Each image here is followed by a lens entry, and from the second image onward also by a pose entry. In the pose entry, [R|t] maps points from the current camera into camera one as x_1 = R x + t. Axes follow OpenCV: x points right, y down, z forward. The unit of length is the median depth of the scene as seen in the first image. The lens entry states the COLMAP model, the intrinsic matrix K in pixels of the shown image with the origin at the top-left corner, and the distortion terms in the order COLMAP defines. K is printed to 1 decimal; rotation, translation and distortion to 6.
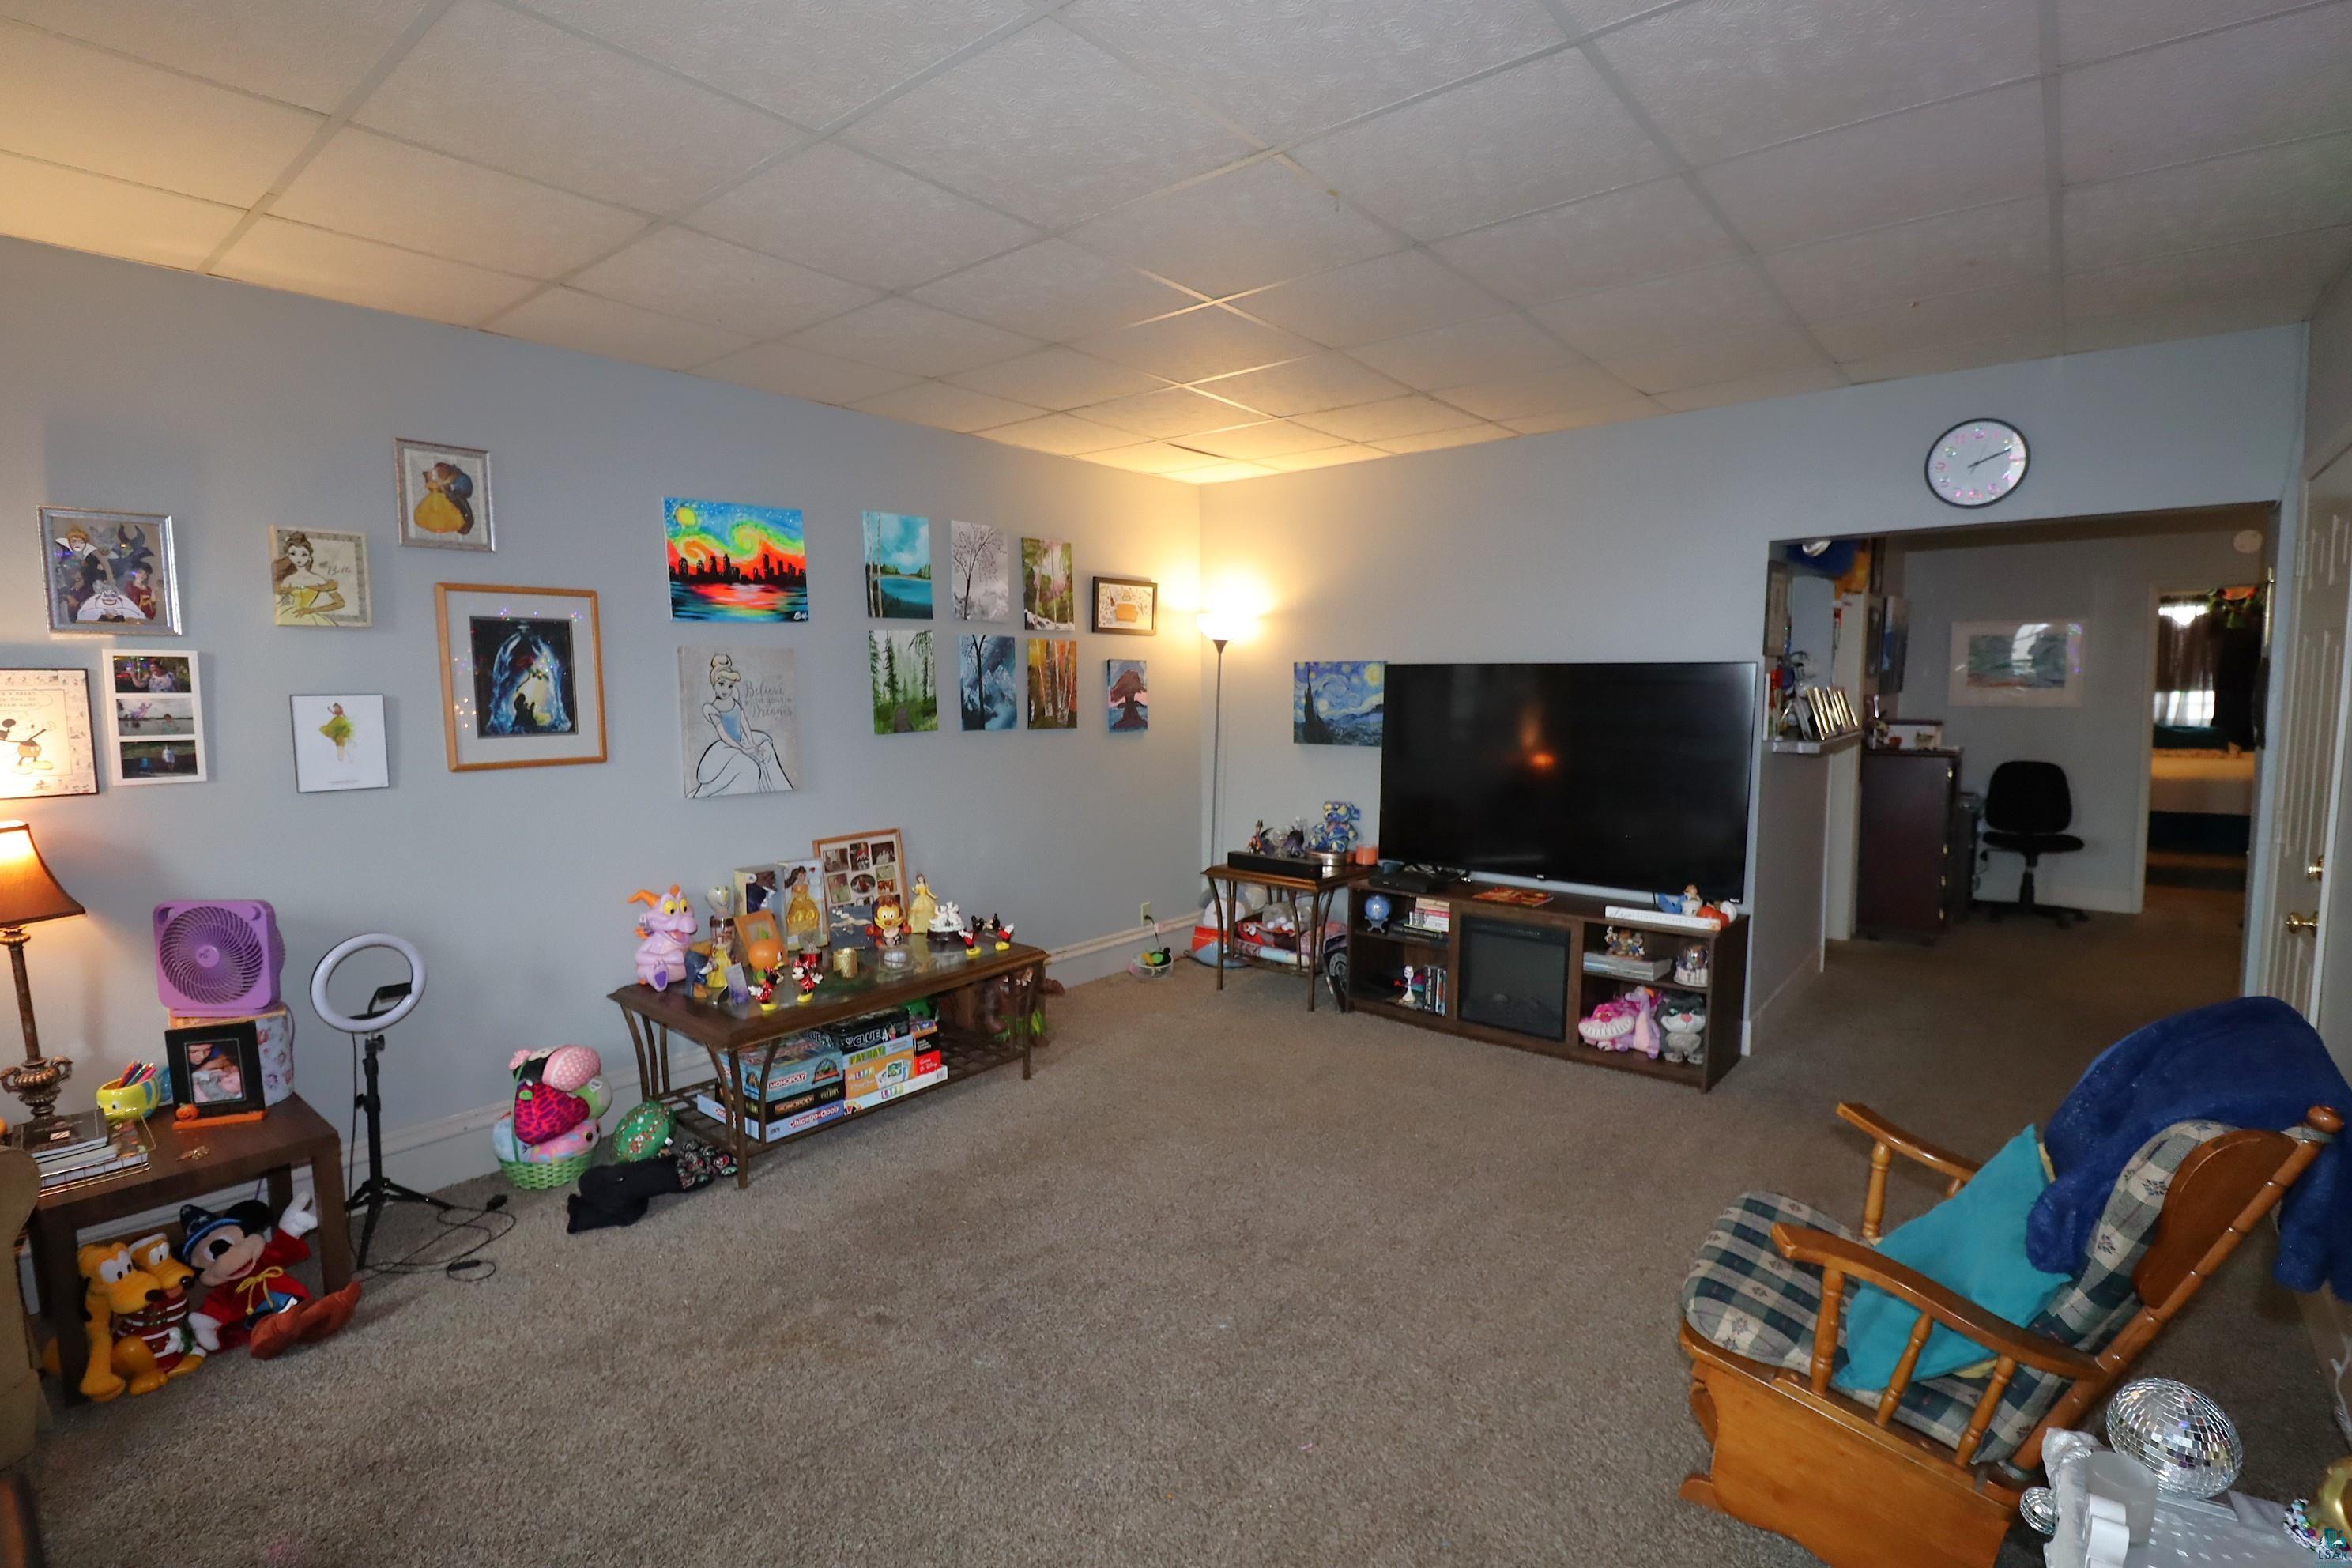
lens RADIAL K [[1050.2, 0, 1176.9], [0, 1050.2, 775.8], [0, 0, 1]] dist [-0.001064, 0.000011]
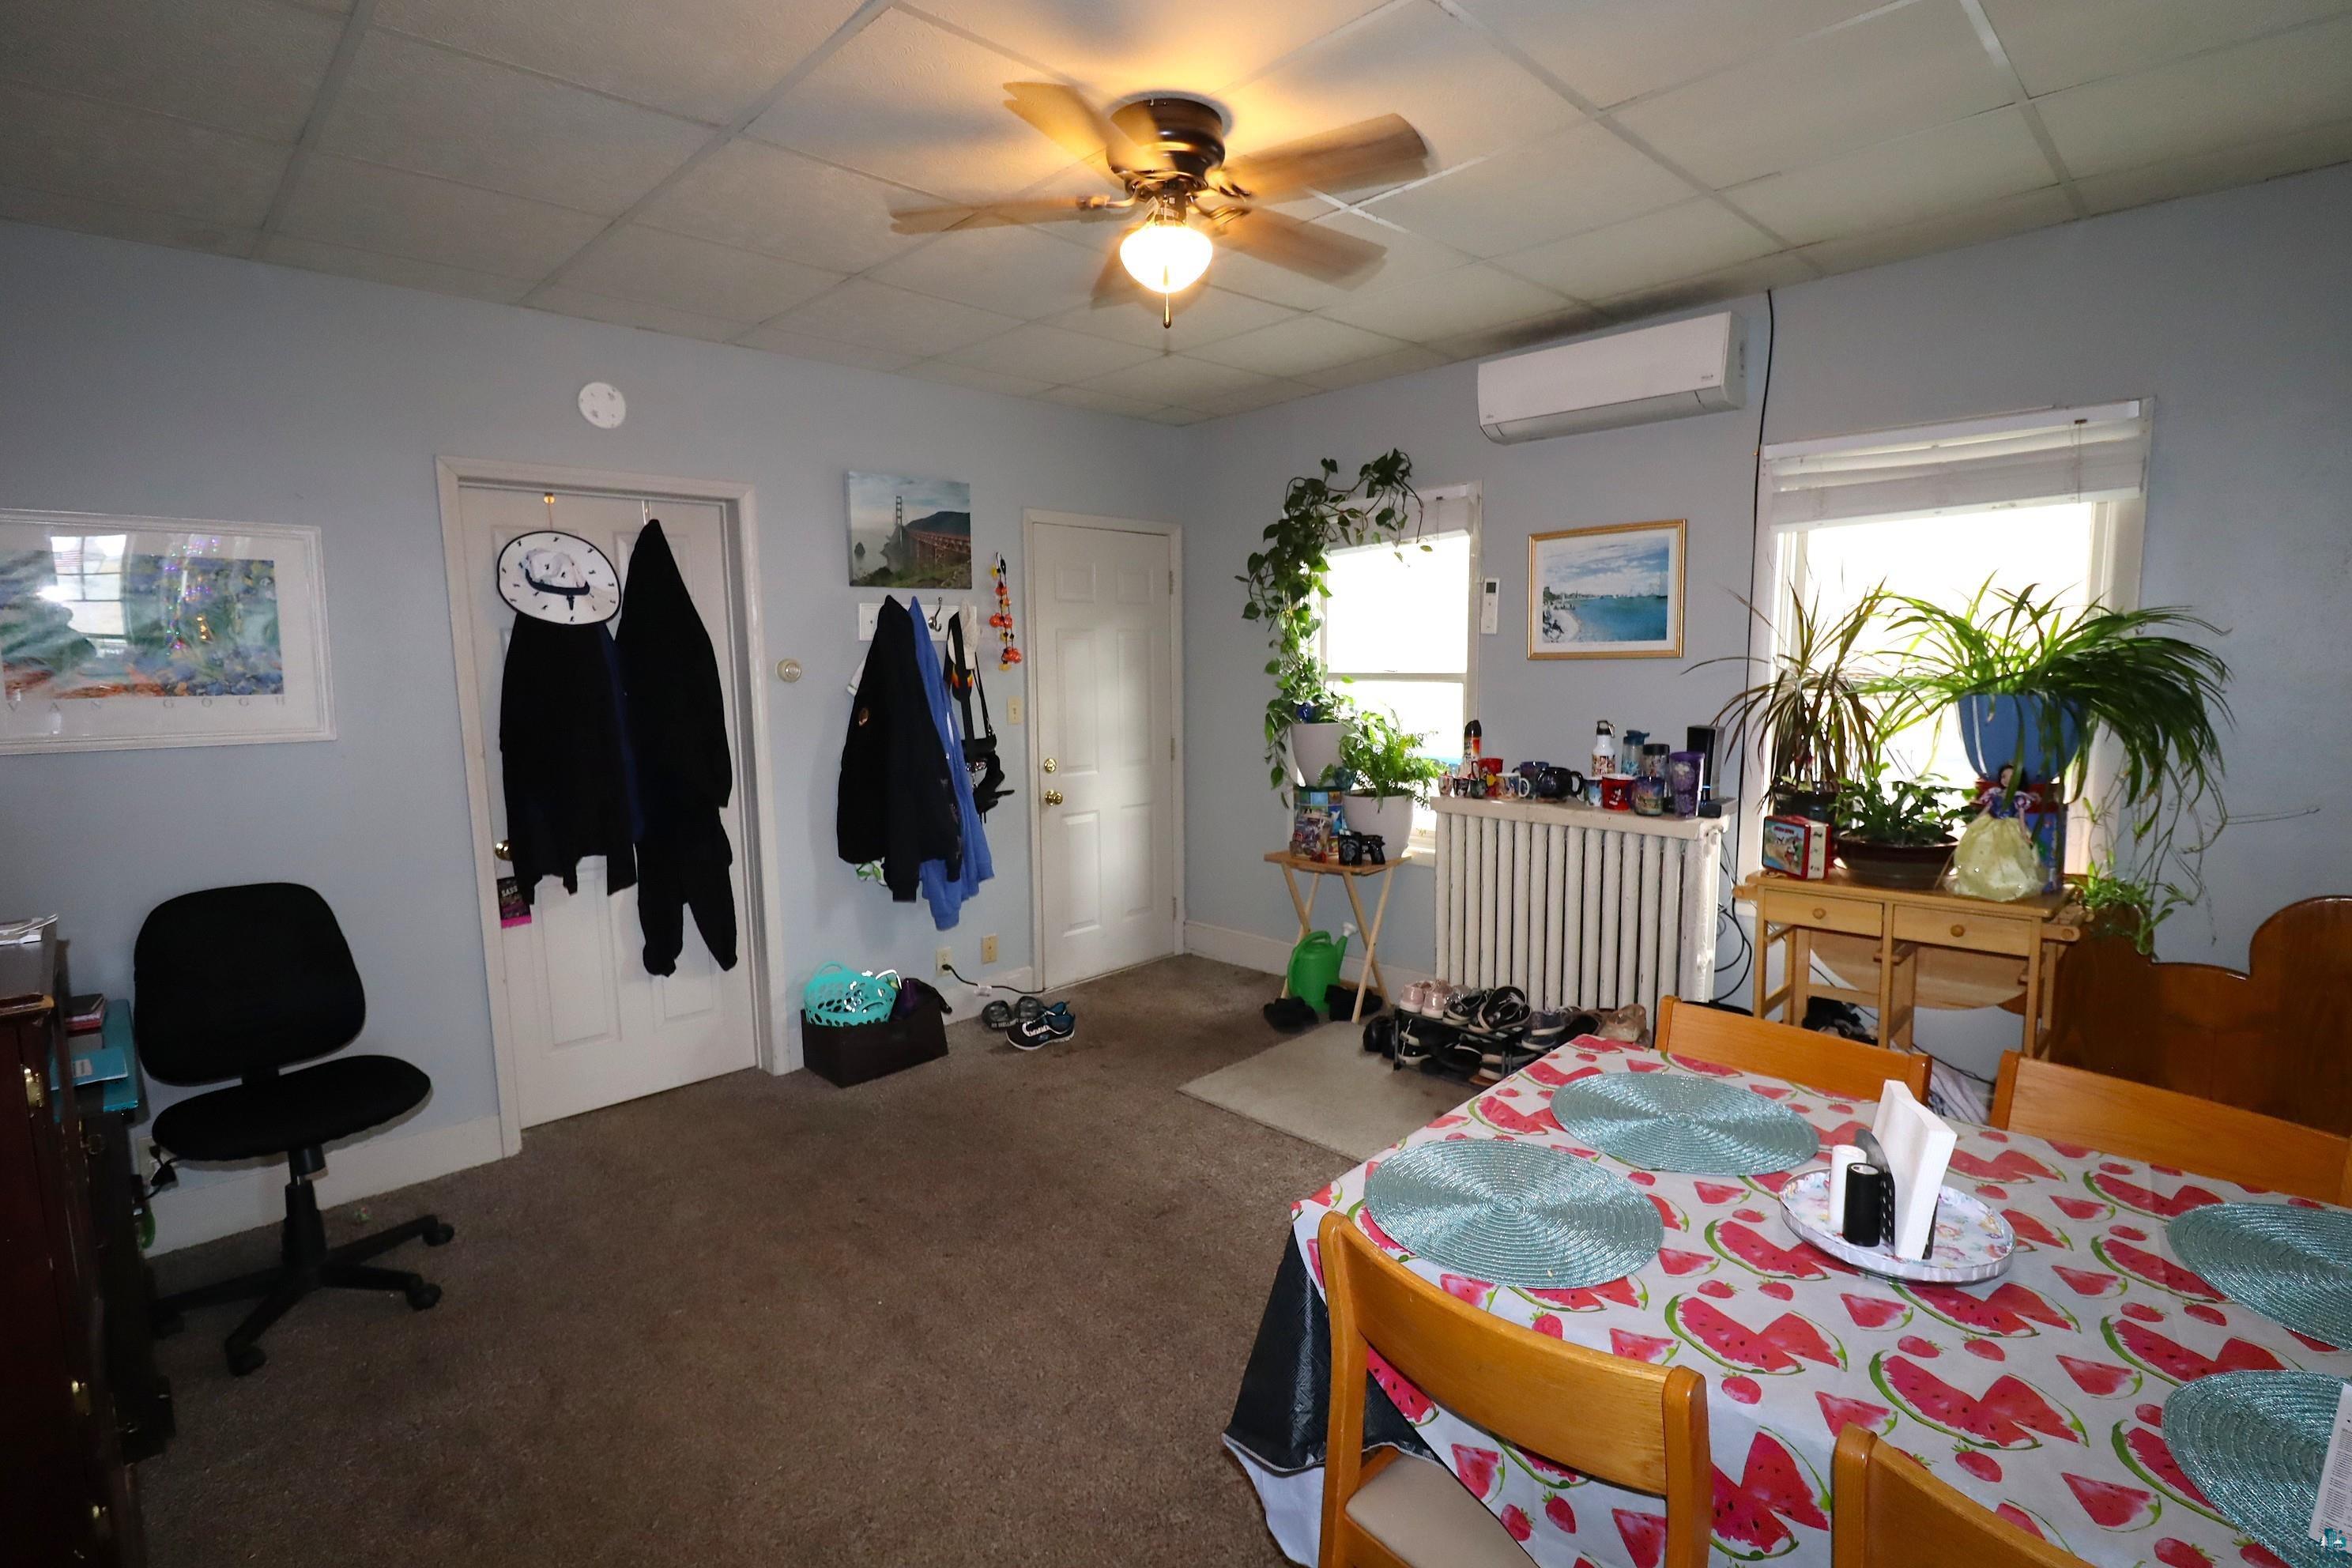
lens RADIAL K [[1050.2, 0, 1178.0], [0, 1050.2, 778.4], [0, 0, 1]] dist [-0.001064, 0.000011]
pose [[0.108938, -0.114696, 0.987409, 0.474581], [0.106047, 0.988993, 0.103180, -0.056790], [-0.988376, 0.093472, 0.119902, 0.609250]]
